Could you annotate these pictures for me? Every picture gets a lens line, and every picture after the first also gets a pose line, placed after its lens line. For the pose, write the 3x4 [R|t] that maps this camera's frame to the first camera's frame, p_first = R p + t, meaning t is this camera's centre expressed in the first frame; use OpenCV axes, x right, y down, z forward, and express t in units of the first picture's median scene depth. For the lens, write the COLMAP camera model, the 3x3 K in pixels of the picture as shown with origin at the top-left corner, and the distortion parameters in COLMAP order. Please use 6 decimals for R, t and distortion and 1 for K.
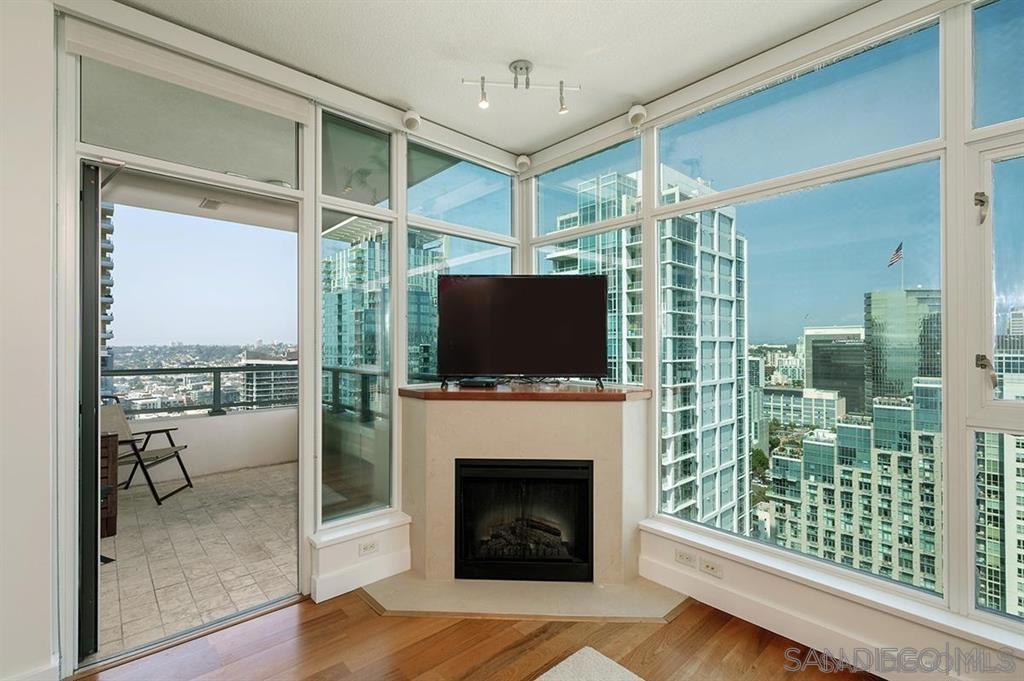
lens RADIAL K [[456.8, 0, 511.5], [0, 456.8, 347.4], [0, 0, 1]] dist [0.012586, -0.000175]
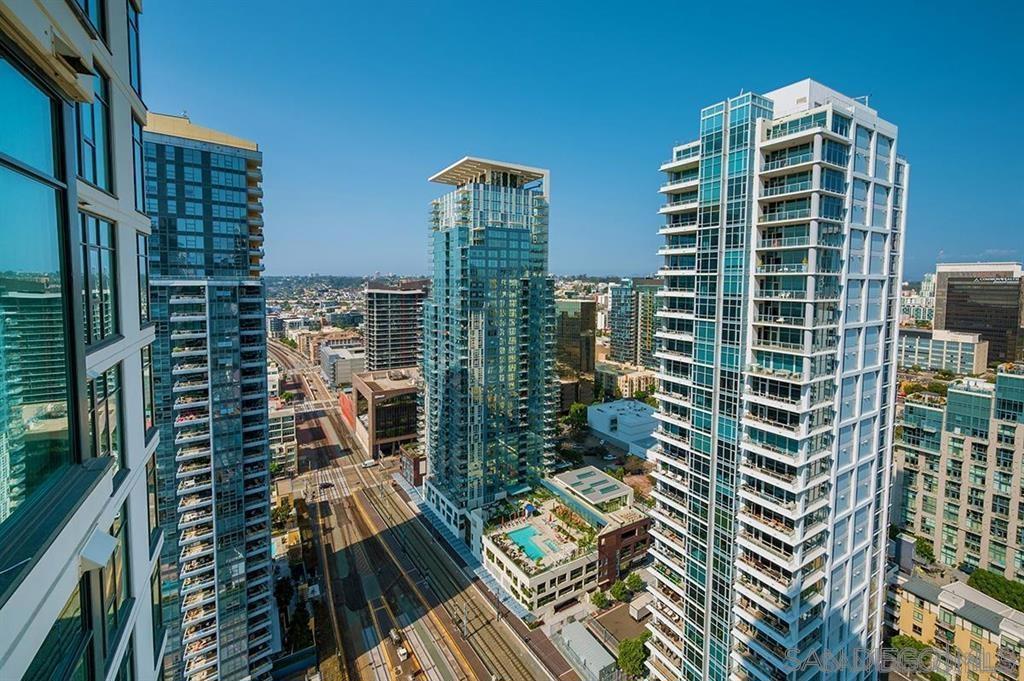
lens RADIAL K [[386.5, 0, 528.7], [0, 386.5, 297.4], [0, 0, 1]] dist [0.013734, -0.000093]
pose [[0.991910, 0.015298, -0.126016, -0.092135], [-0.009435, 0.998851, 0.046993, -0.006503], [0.126590, -0.045424, 0.990915, 0.135429]]
